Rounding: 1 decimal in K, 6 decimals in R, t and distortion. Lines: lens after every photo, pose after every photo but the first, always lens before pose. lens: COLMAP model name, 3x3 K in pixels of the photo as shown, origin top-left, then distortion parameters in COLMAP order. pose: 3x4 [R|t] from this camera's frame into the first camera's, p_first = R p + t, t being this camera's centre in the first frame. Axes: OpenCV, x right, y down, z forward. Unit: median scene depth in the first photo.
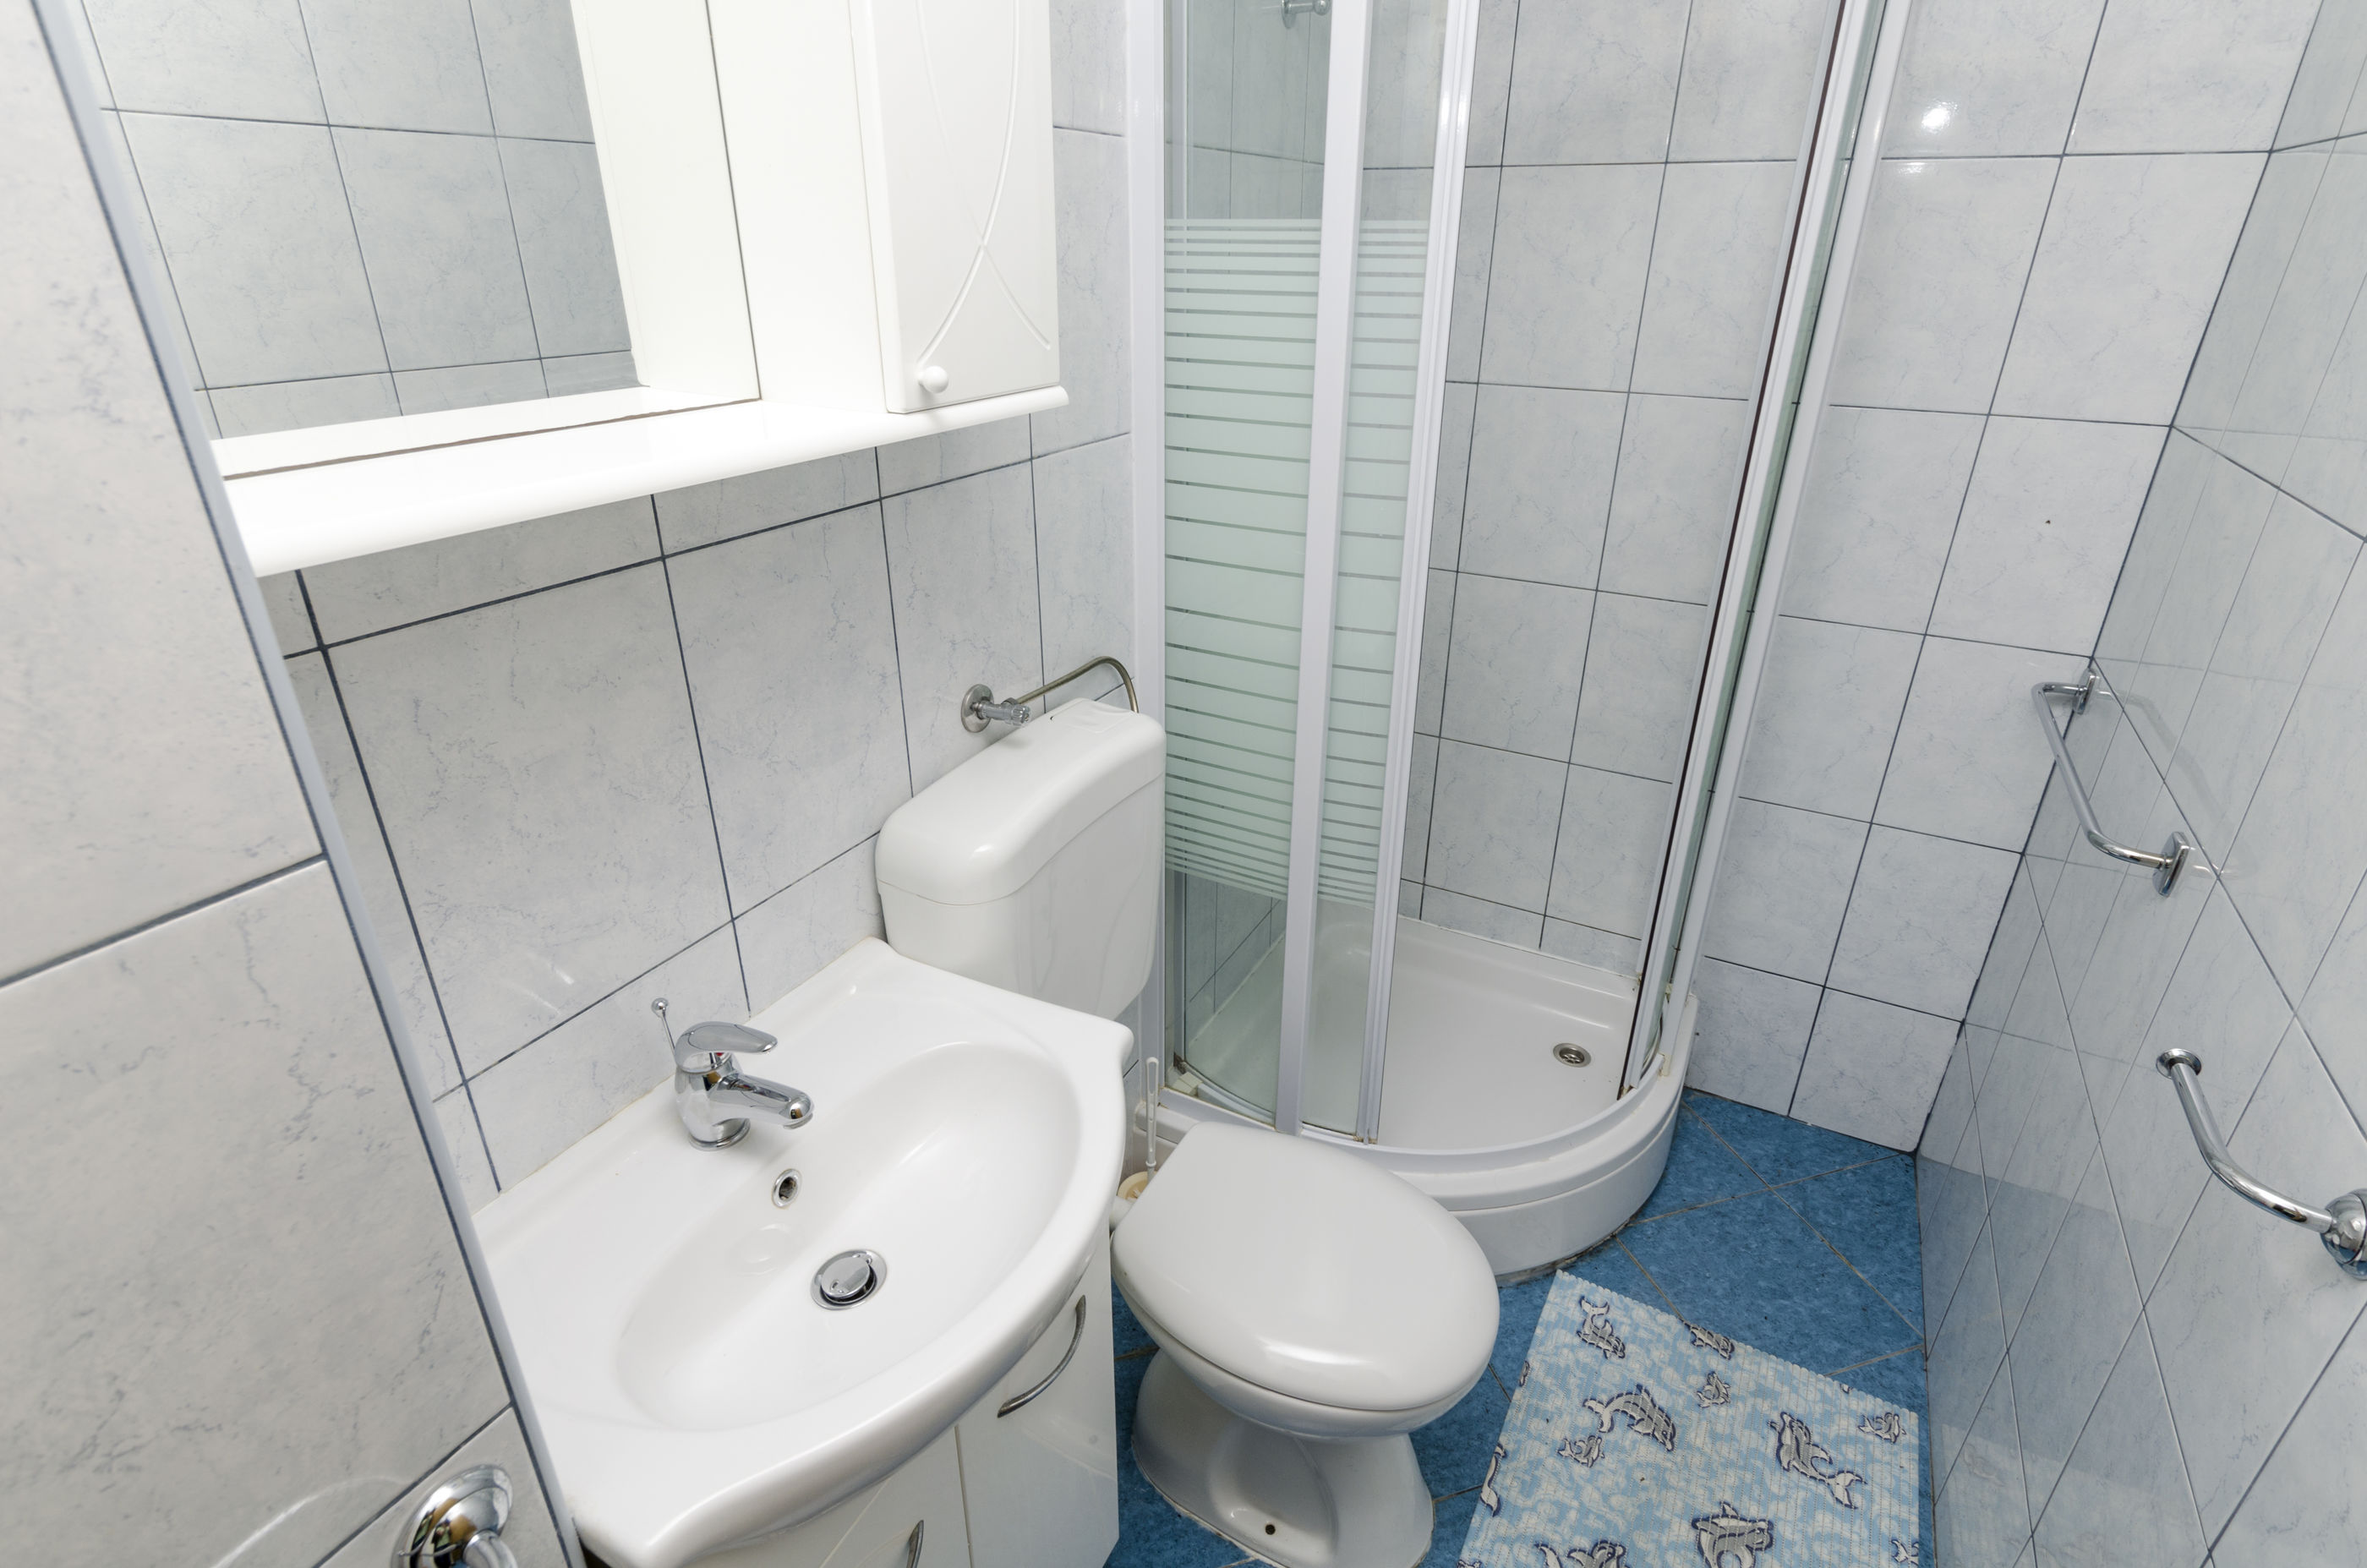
lens RADIAL K [[1157.9, 0, 1190.4], [0, 1157.9, 777.8], [0, 0, 1]] dist [0.002136, -0.000325]
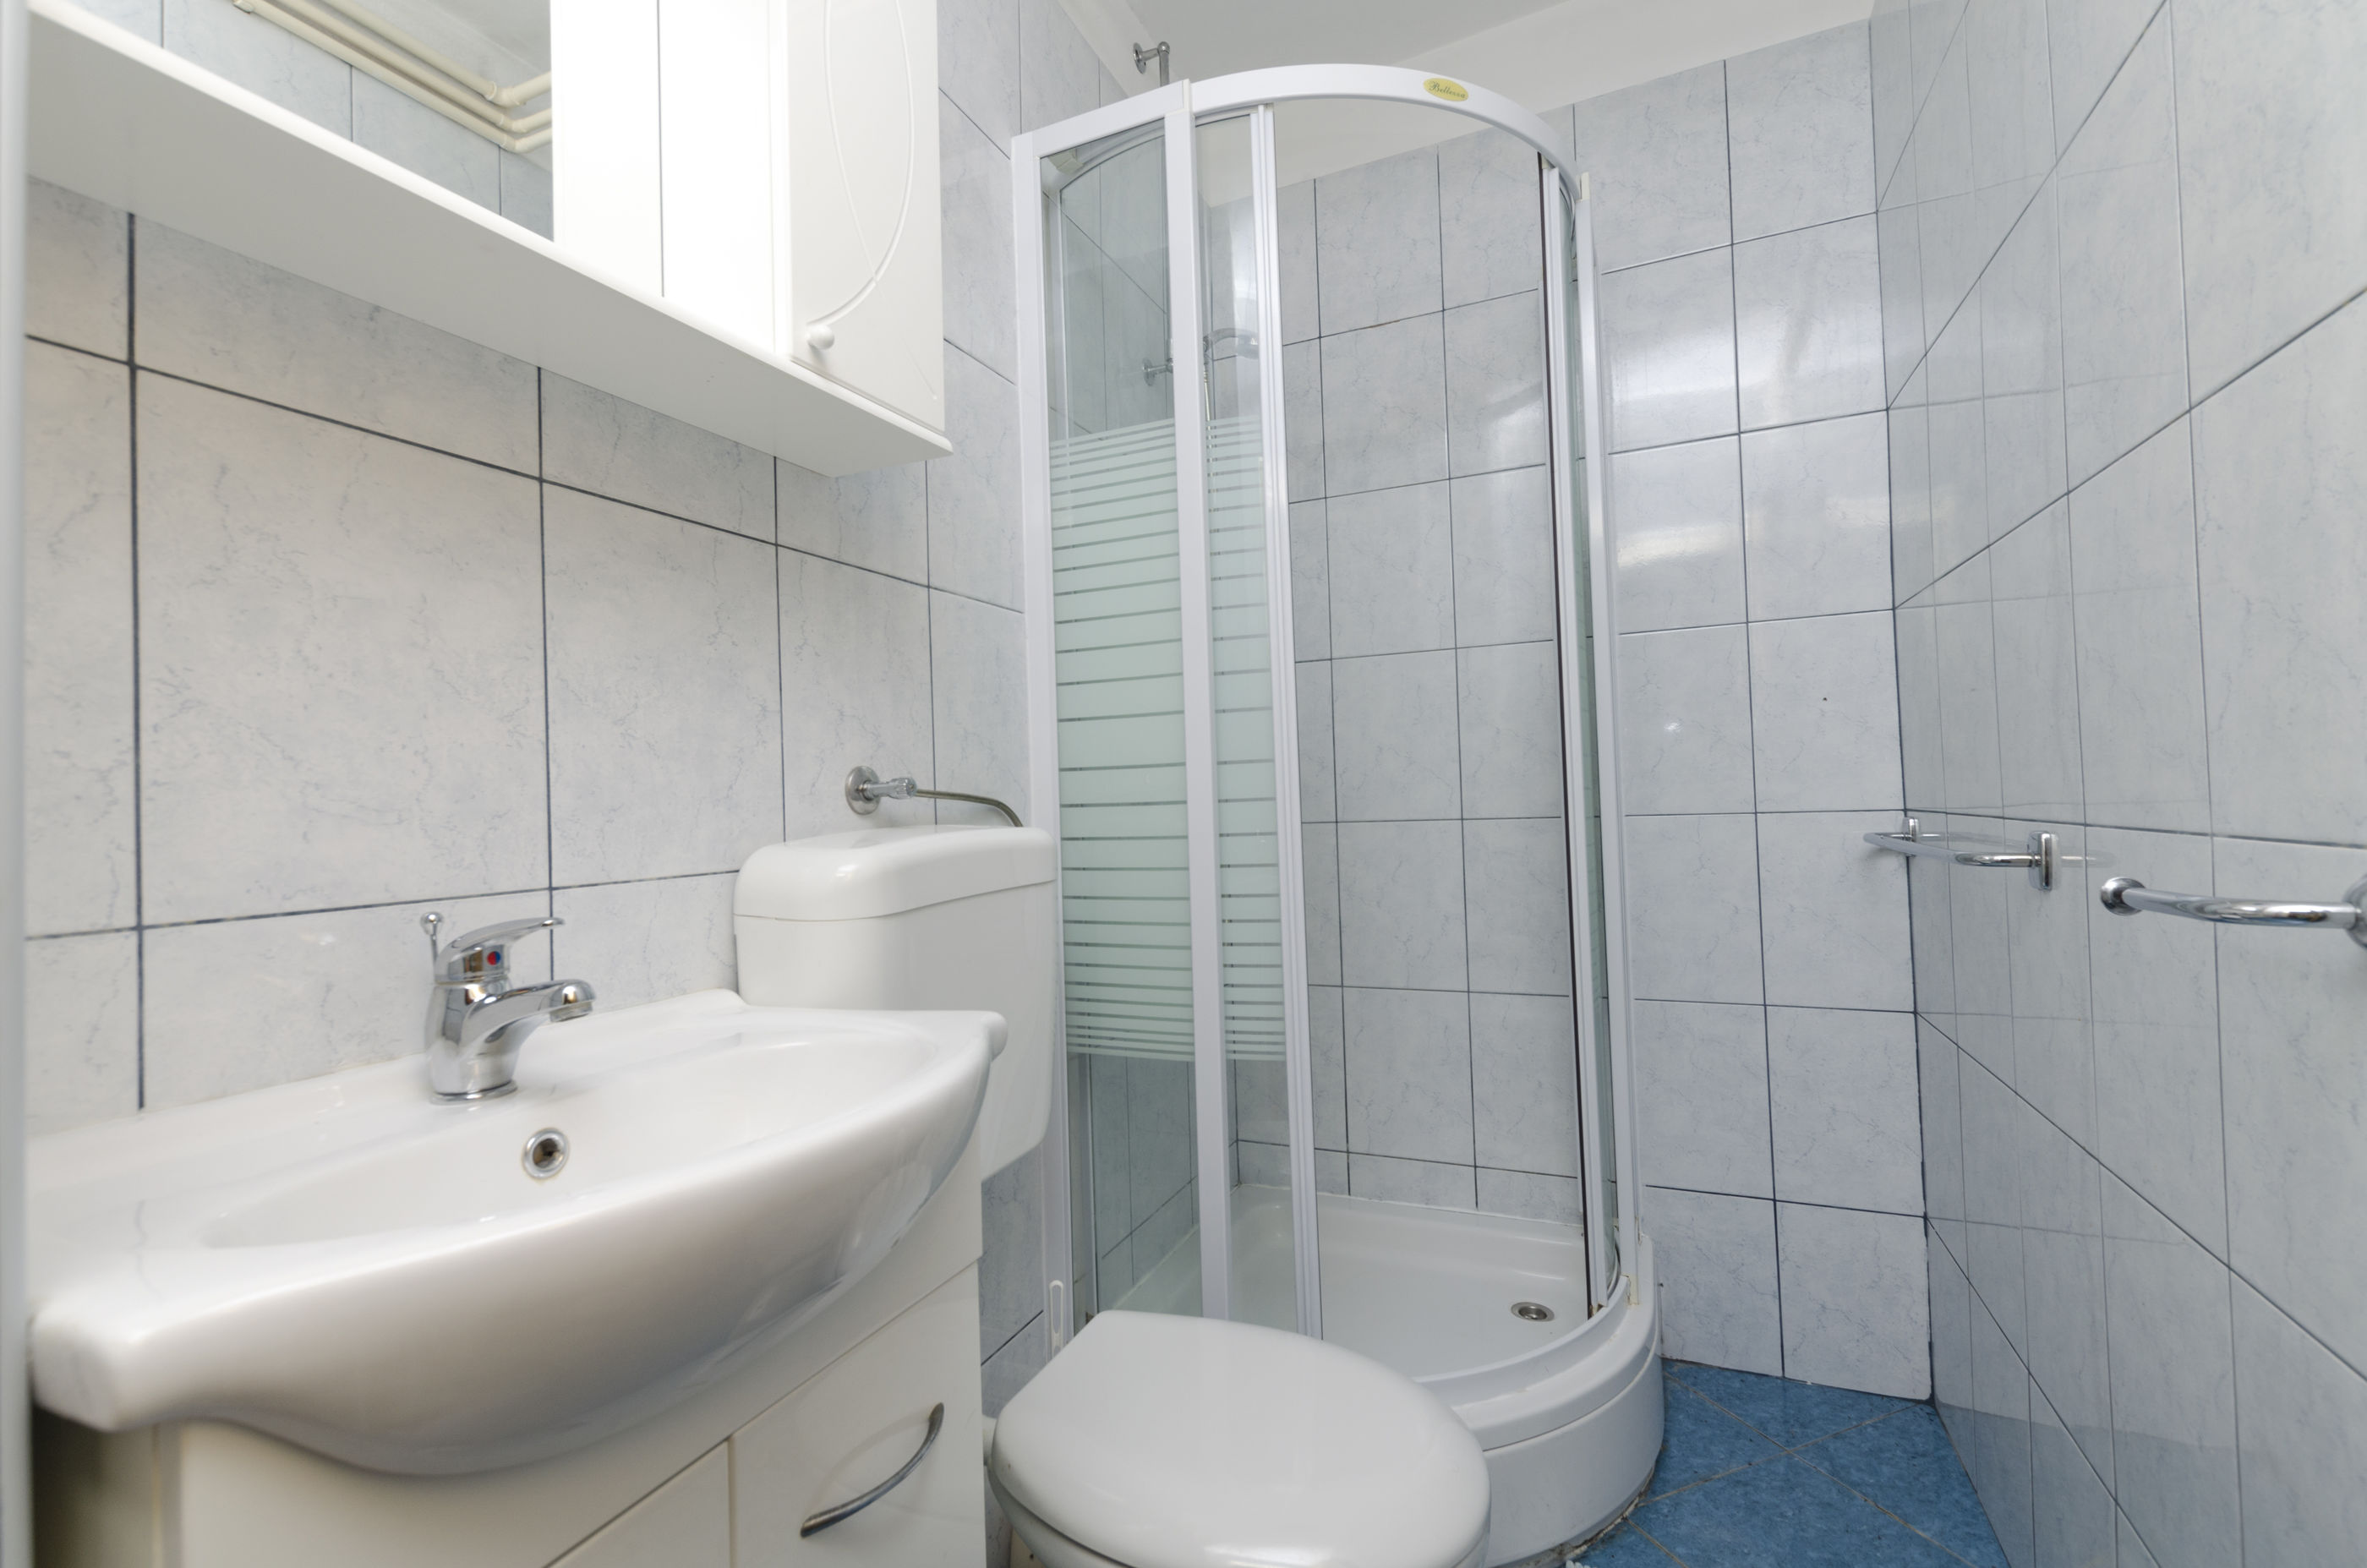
lens RADIAL K [[1034.1, 0, 1188.7], [0, 1034.1, 775.8], [0, 0, 1]] dist [0.011177, -0.007096]
pose [[0.996422, -0.038794, 0.075086, 0.021060], [0.068077, 0.894898, -0.441047, 0.239832], [-0.050084, 0.444581, 0.894338, 0.123448]]
